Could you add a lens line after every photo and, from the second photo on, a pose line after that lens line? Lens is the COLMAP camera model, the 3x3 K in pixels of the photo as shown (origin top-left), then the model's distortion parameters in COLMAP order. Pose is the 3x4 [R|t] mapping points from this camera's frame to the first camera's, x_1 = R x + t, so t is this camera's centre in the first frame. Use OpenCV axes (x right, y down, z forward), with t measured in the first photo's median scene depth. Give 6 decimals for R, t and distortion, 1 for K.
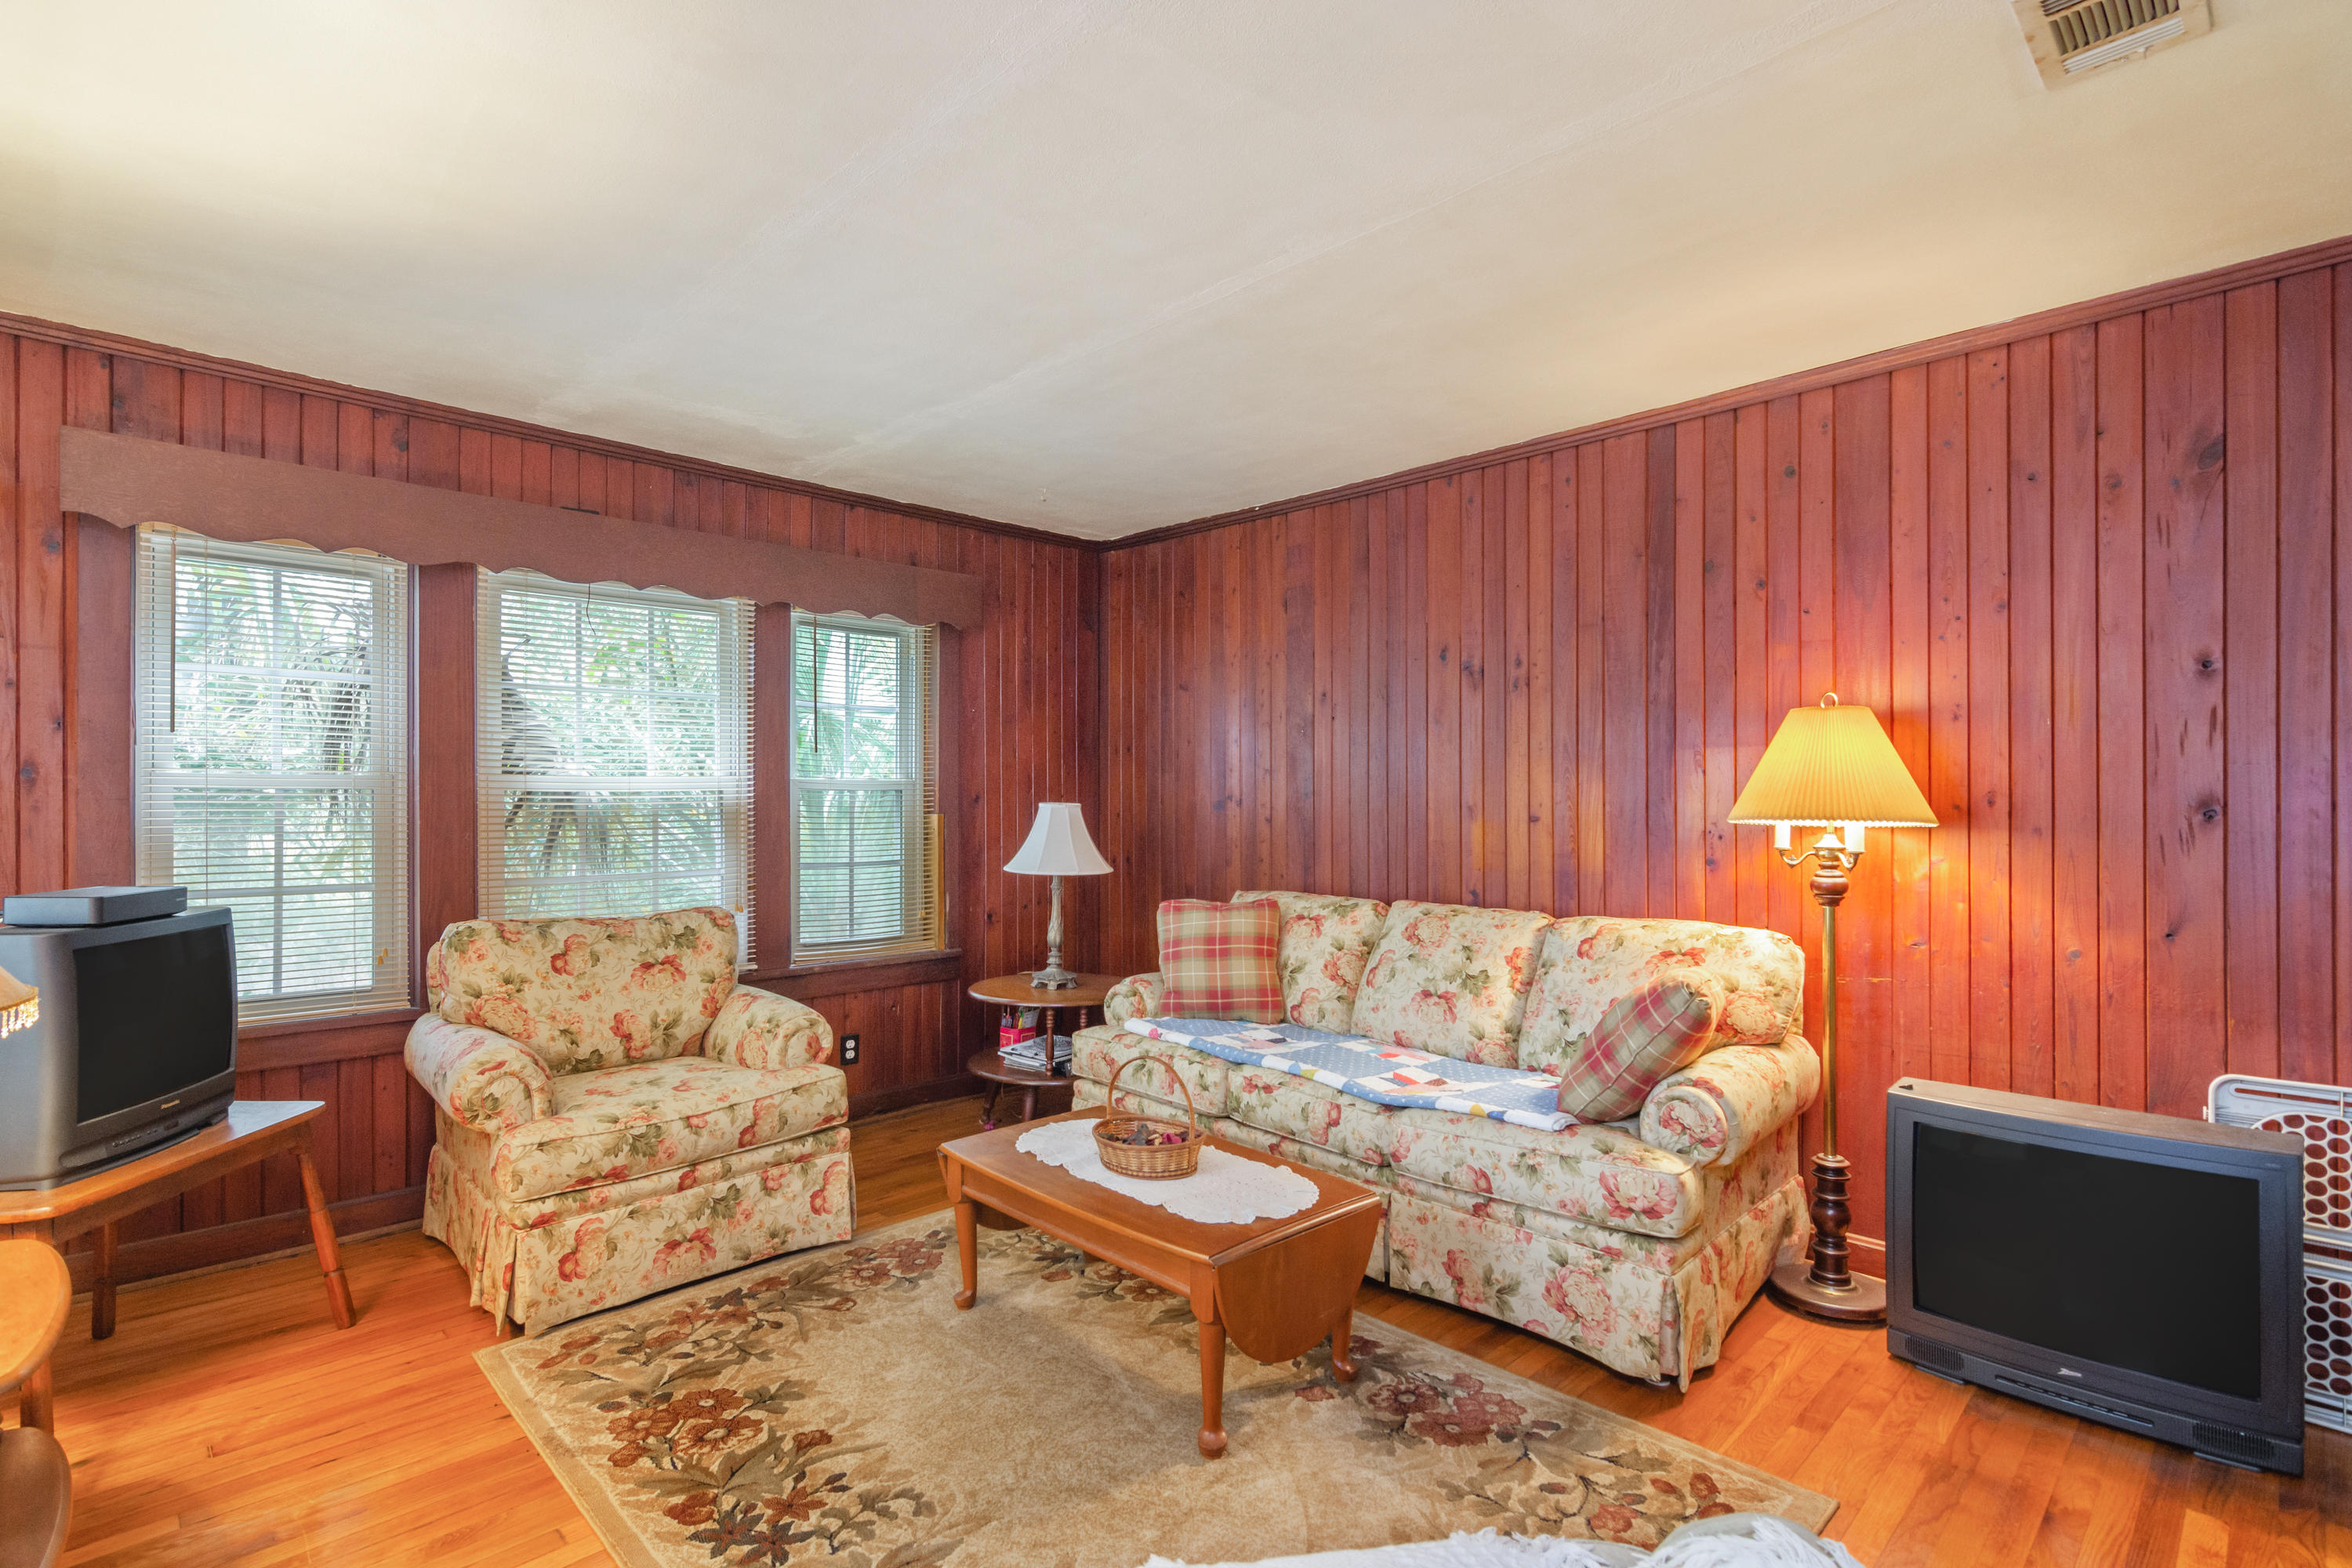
lens RADIAL K [[1132.1, 0, 1173.3], [0, 1132.1, 794.0], [0, 0, 1]] dist [-0.001838, -0.000667]
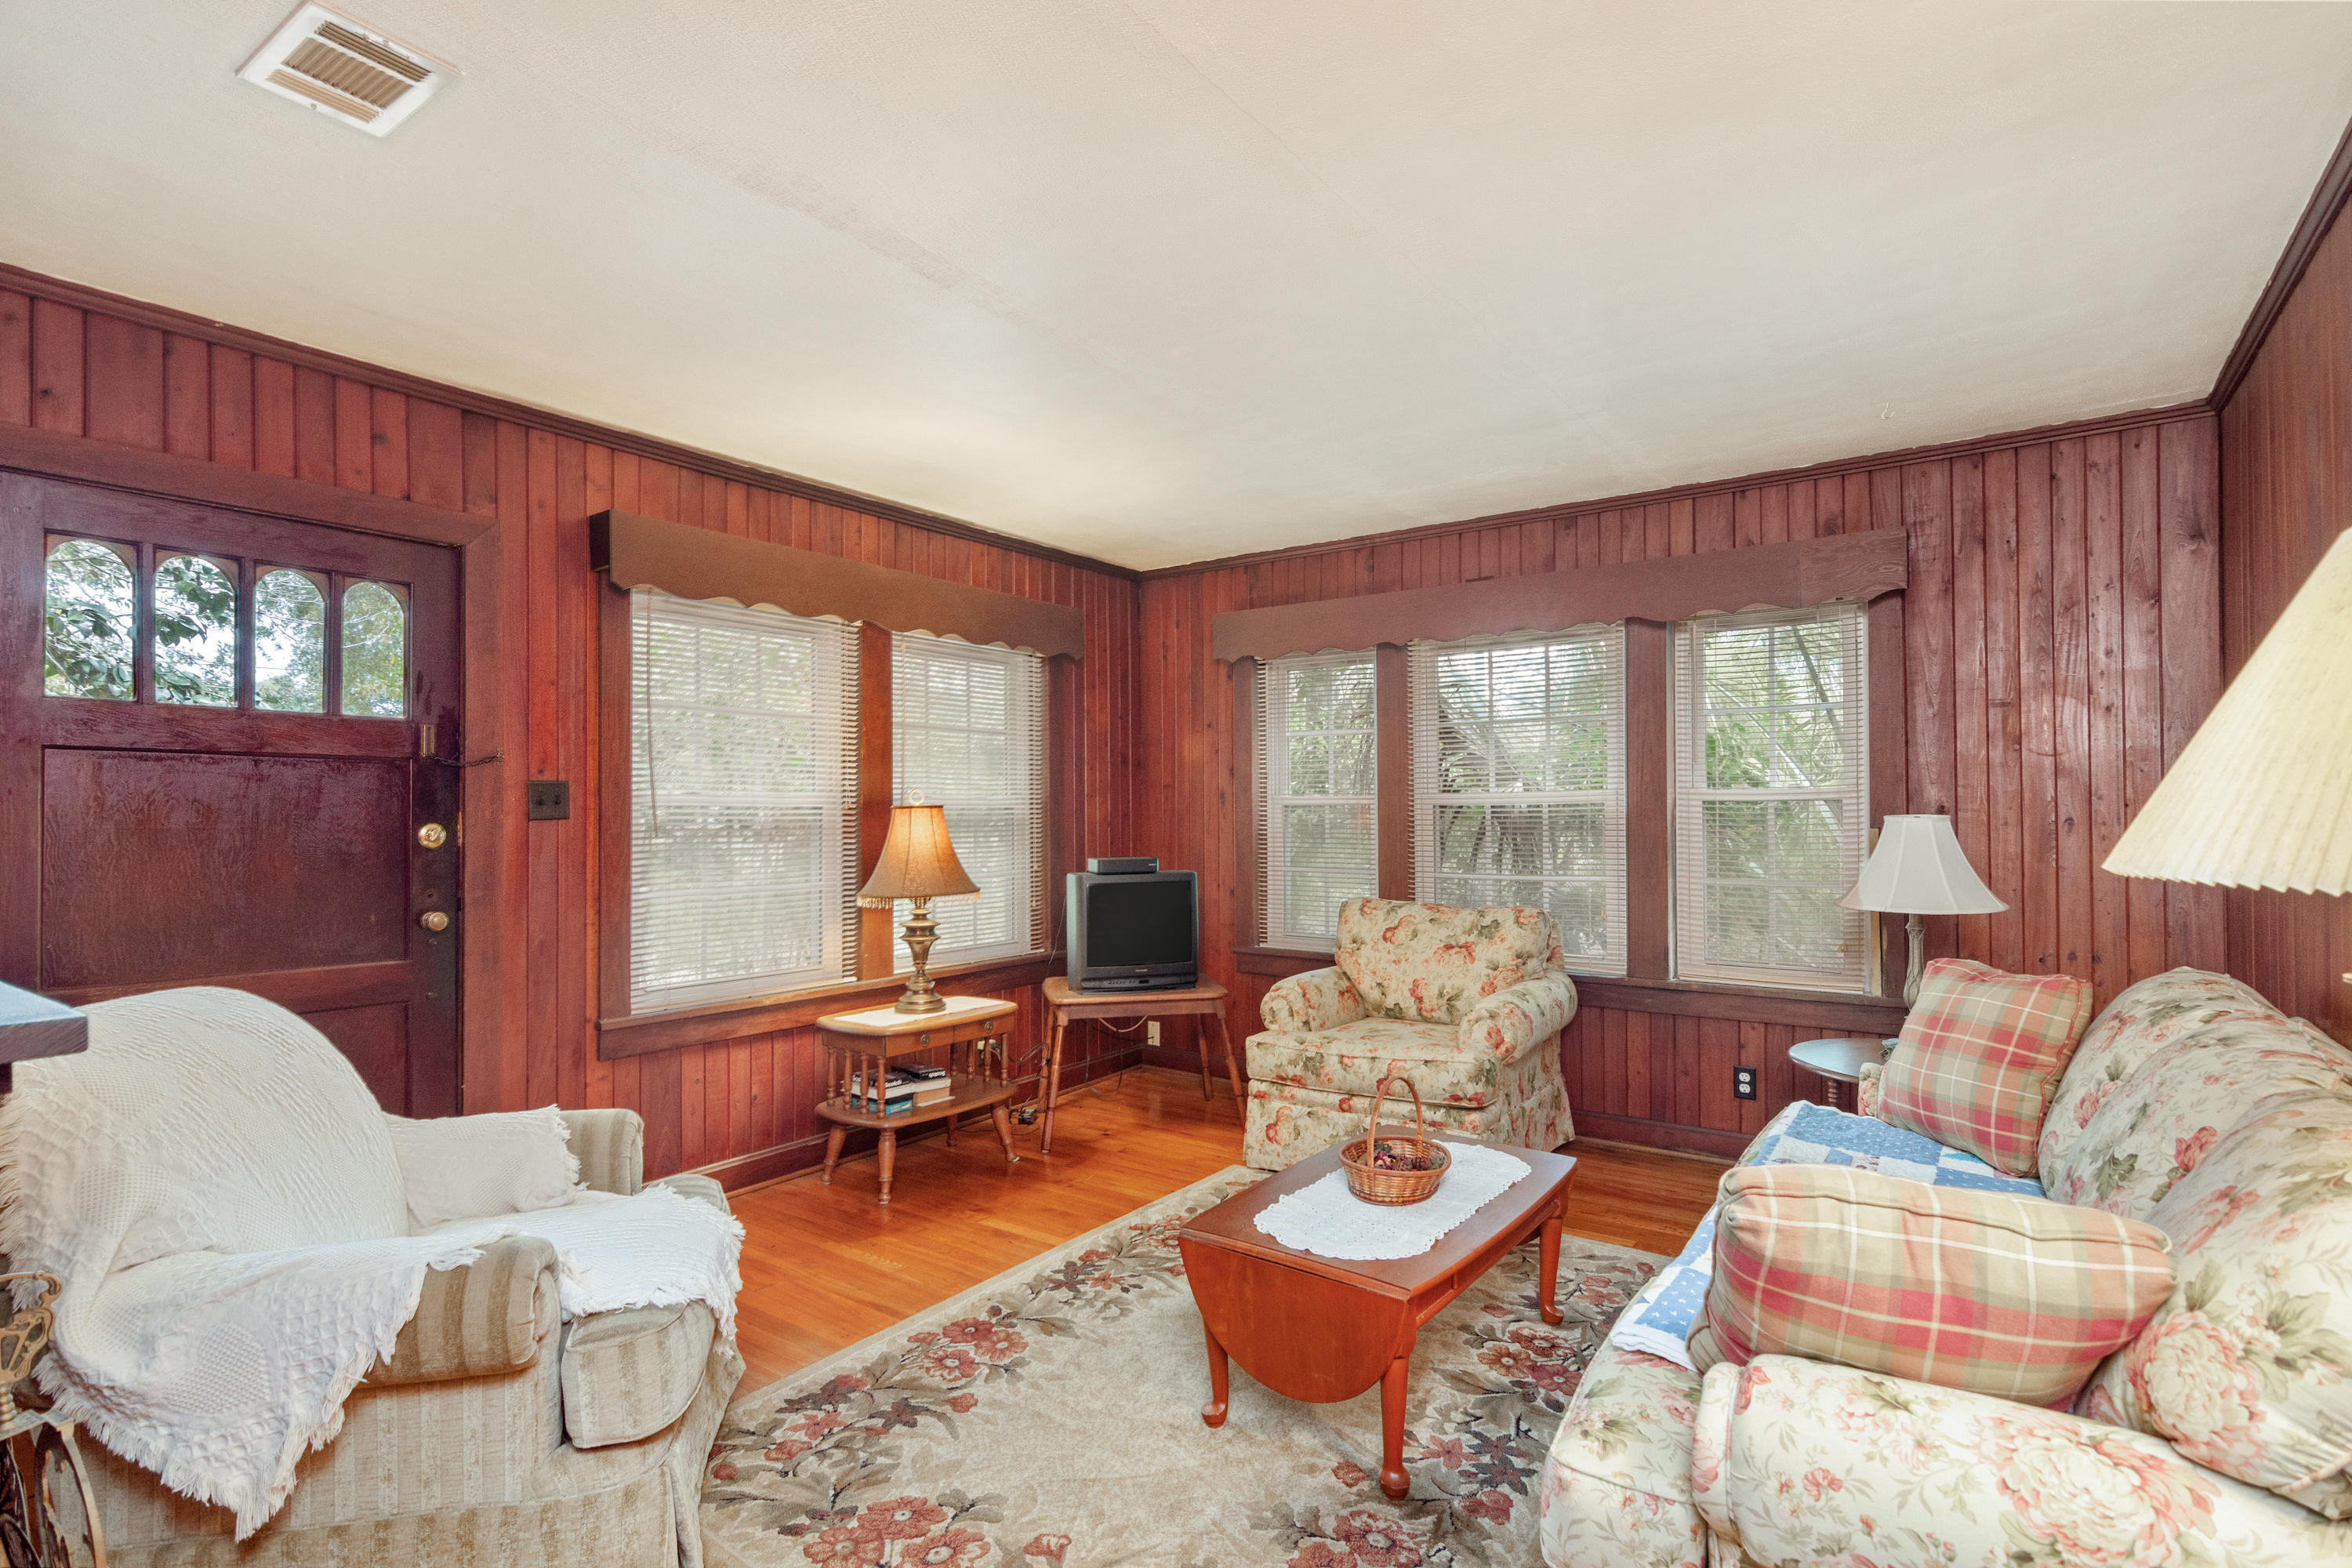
lens RADIAL K [[1132.1, 0, 1176.7], [0, 1132.1, 797.6], [0, 0, 1]] dist [-0.001838, -0.000667]
pose [[0.161605, -0.013005, -0.986770, 0.738461], [0.007982, 0.999898, -0.011871, 0.001632], [0.986823, -0.005958, 0.161692, 0.534583]]
